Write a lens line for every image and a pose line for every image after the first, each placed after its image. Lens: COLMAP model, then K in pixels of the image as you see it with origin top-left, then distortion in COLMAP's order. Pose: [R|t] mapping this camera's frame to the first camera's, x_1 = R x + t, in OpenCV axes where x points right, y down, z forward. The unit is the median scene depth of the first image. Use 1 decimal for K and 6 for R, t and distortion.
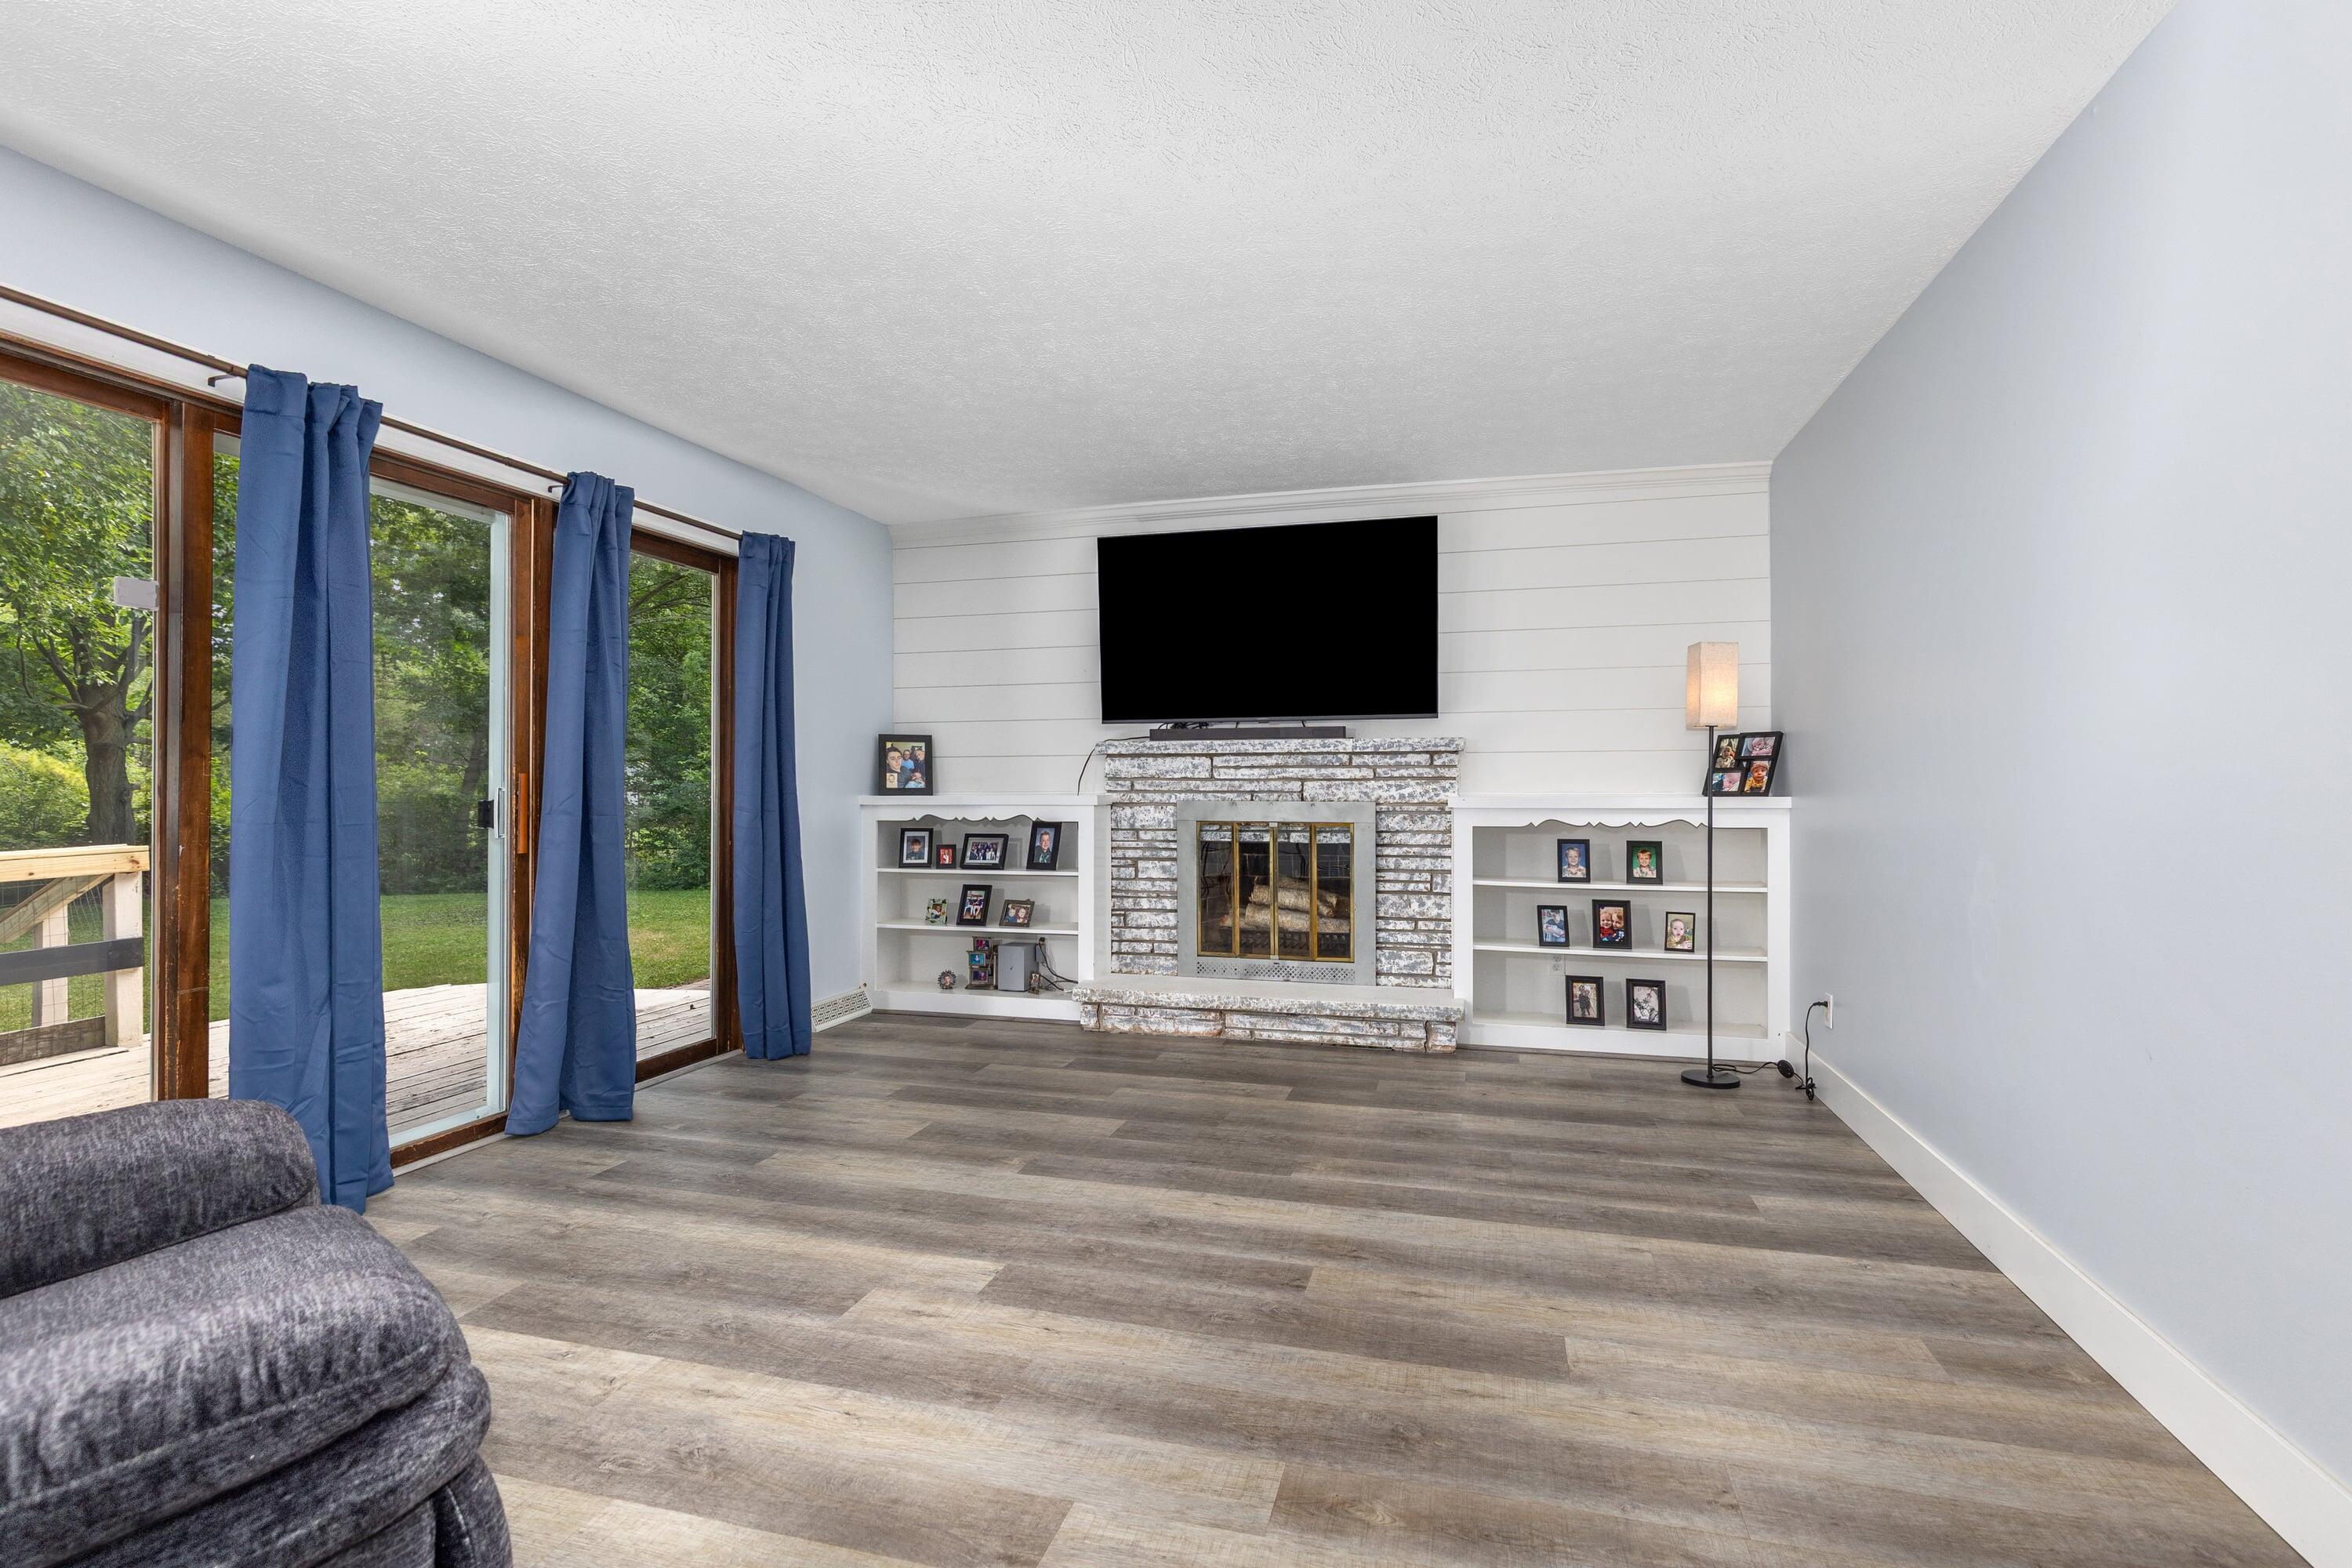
lens RADIAL K [[1074.4, 0, 1178.1], [0, 1074.4, 778.4], [0, 0, 1]] dist [0.001622, -0.000598]
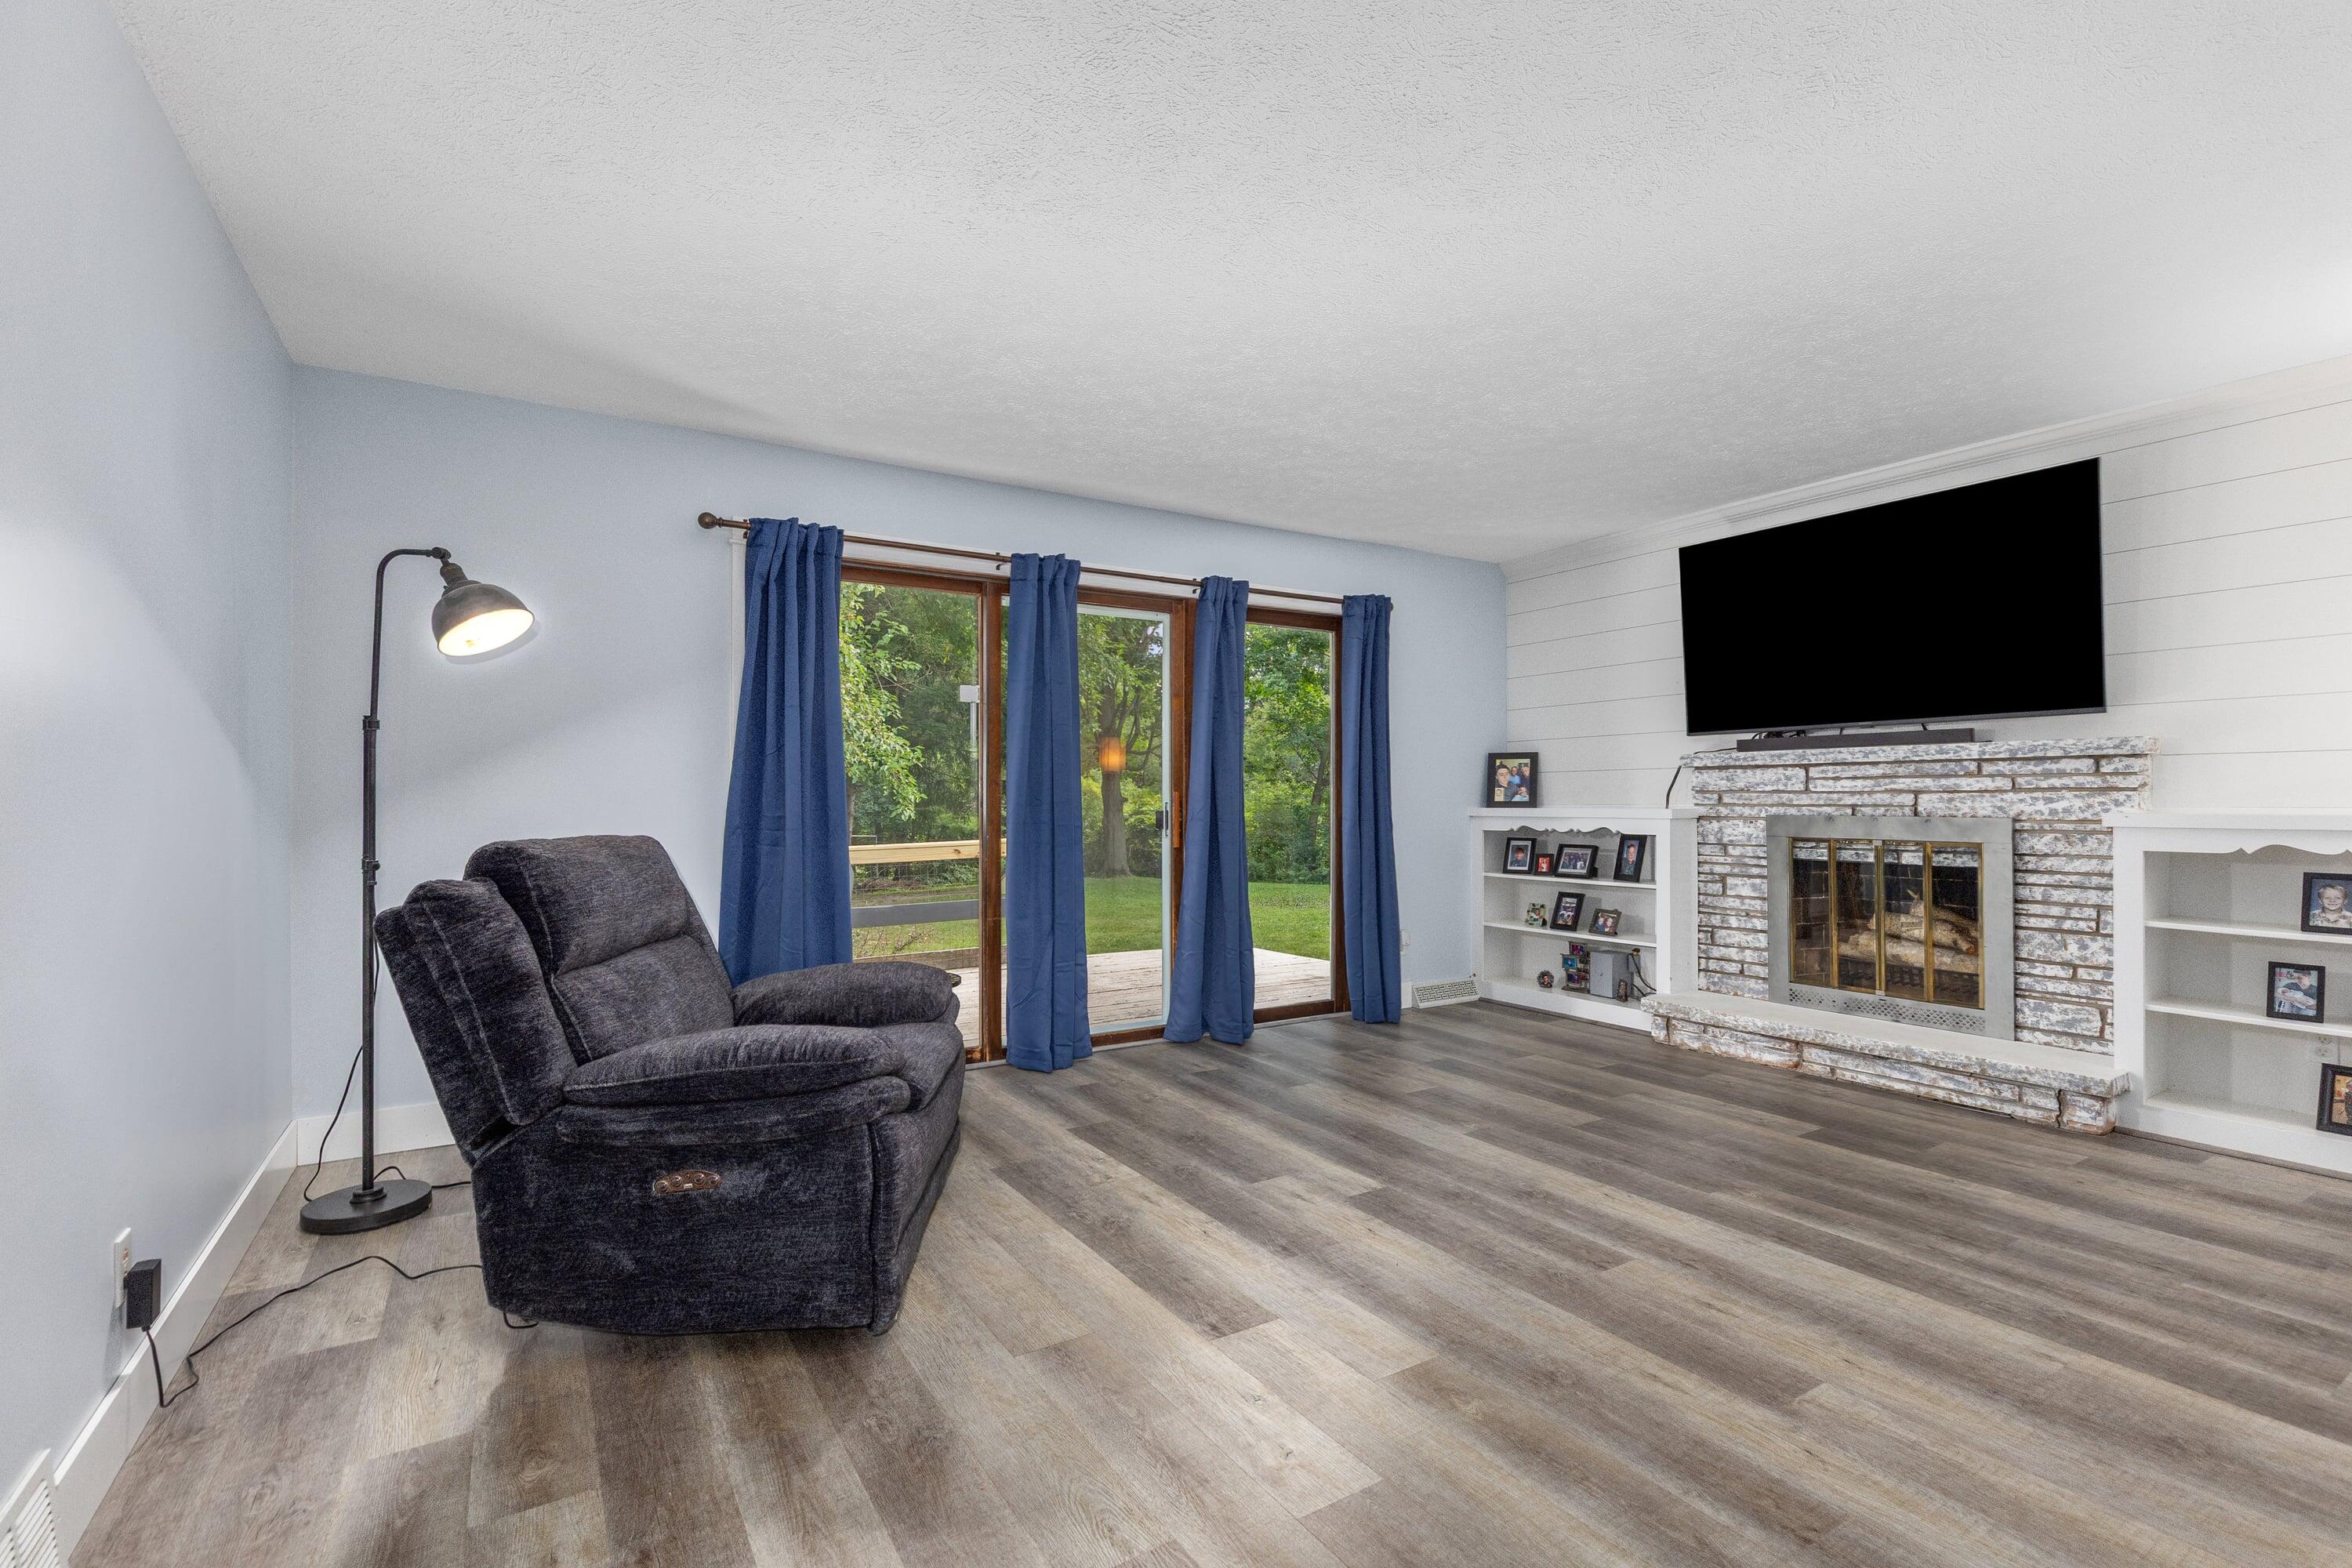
lens RADIAL K [[1074.4, 0, 1191.4], [0, 1074.4, 792.9], [0, 0, 1]] dist [0.001622, -0.000598]
pose [[0.736429, -0.005298, -0.676494, 0.300308], [0.007717, 0.999970, 0.000569, -0.003220], [0.676470, -0.005639, 0.736448, -0.038075]]
